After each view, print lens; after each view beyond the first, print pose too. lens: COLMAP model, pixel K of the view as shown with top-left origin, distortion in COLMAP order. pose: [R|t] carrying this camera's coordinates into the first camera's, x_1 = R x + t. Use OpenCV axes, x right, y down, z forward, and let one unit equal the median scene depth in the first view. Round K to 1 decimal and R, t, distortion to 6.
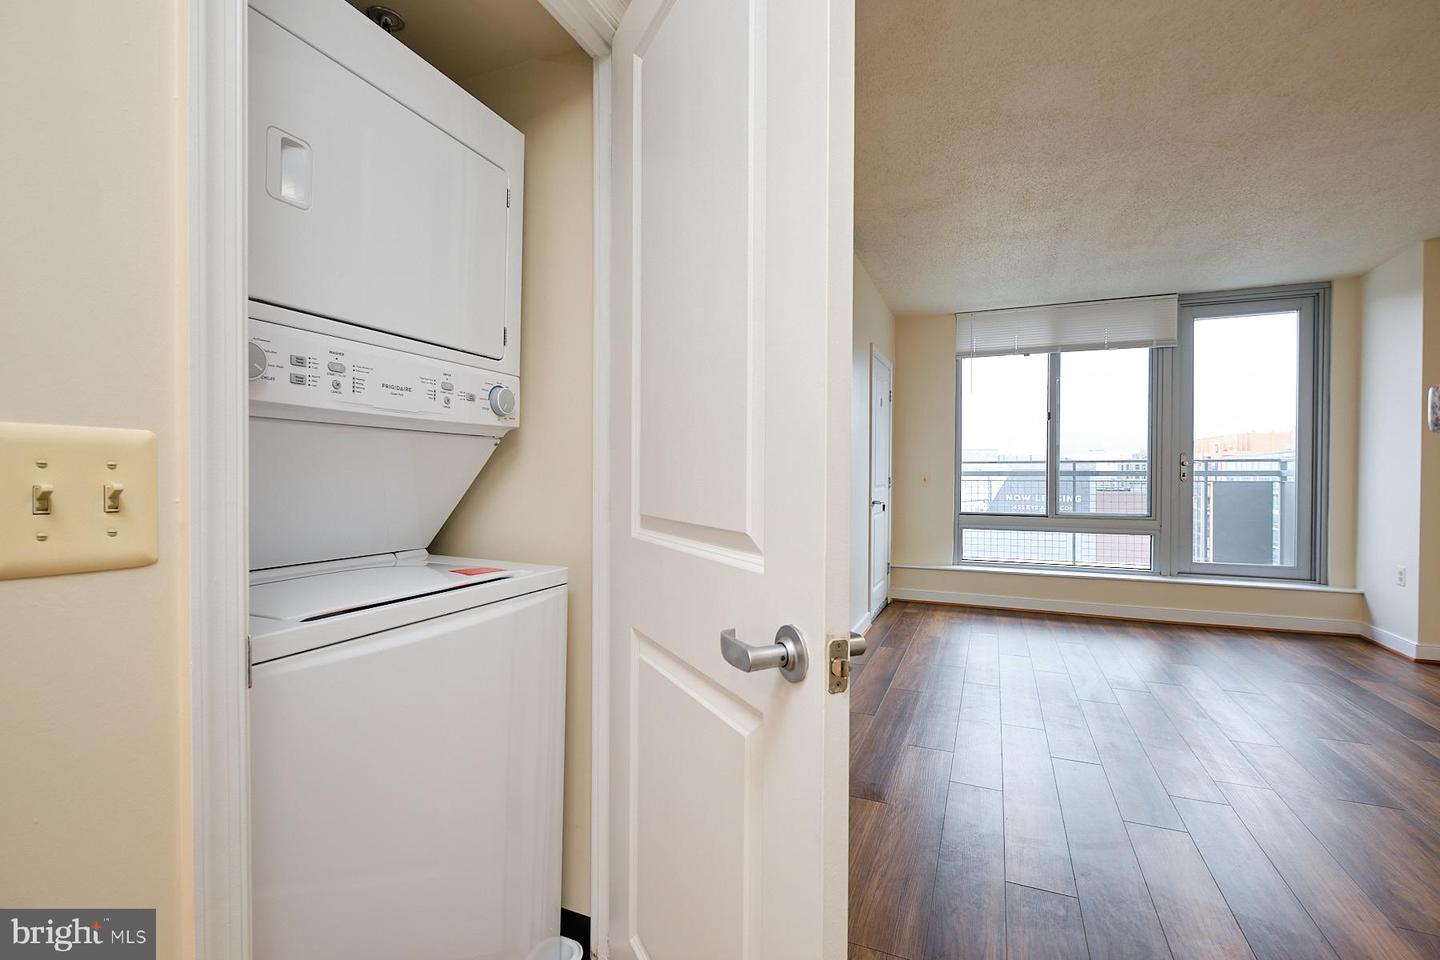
lens RADIAL K [[638.8, 0, 724.8], [0, 638.8, 484.8], [0, 0, 1]] dist [0.002018, -0.003085]
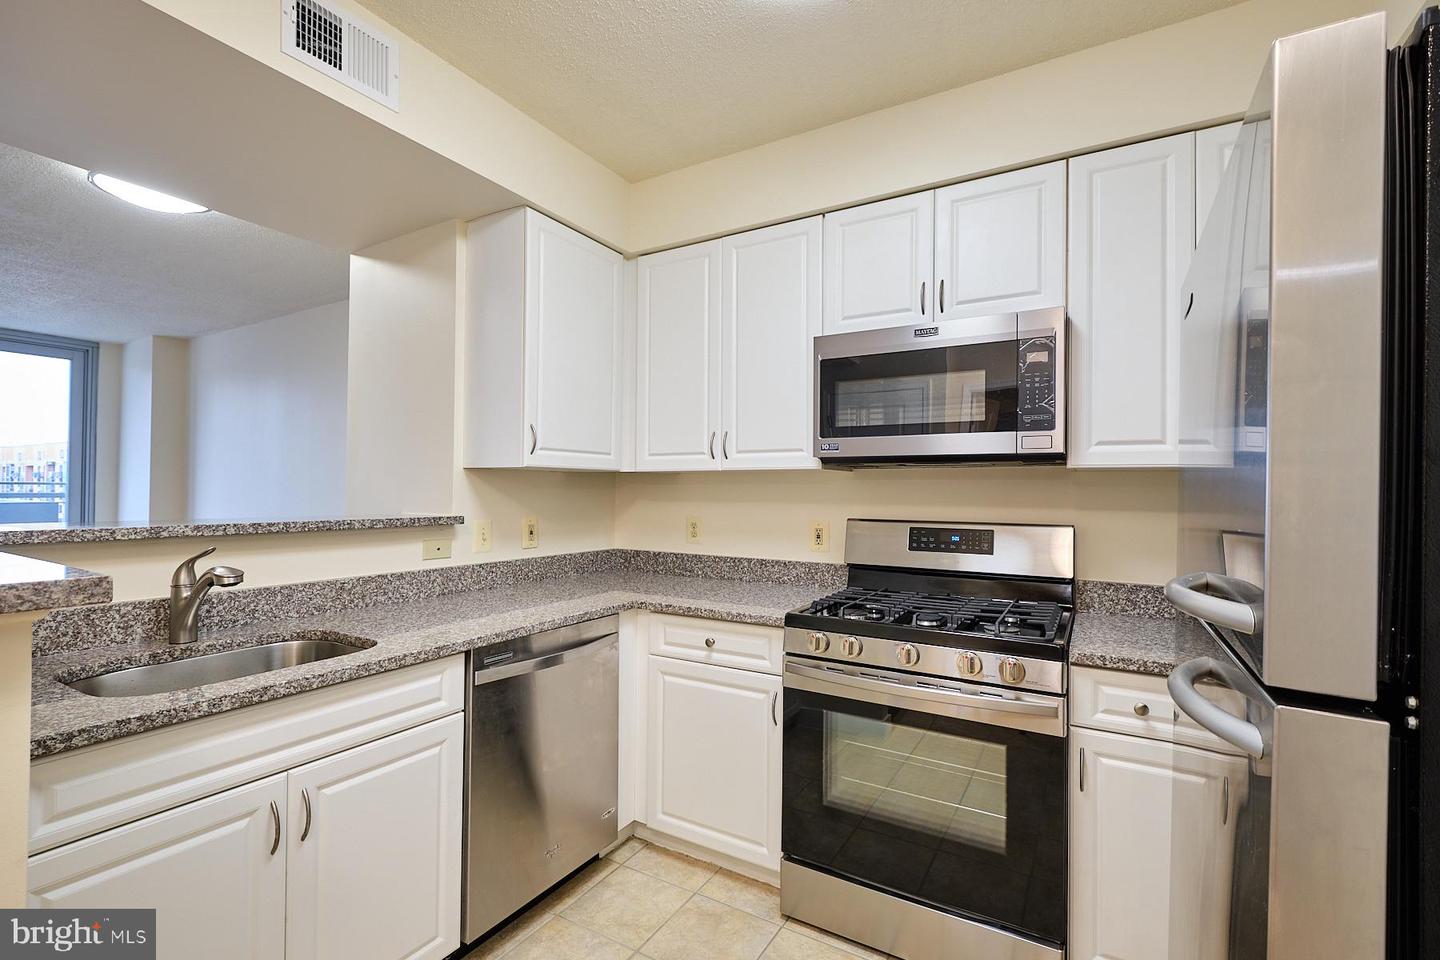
lens RADIAL K [[638.8, 0, 721.9], [0, 638.8, 481.5], [0, 0, 1]] dist [0.002018, -0.003085]
pose [[0.140870, 0.011996, 0.989955, -0.095428], [0.004757, 0.999907, -0.012793, -0.024193], [-0.990017, 0.006512, 0.140800, -0.337855]]
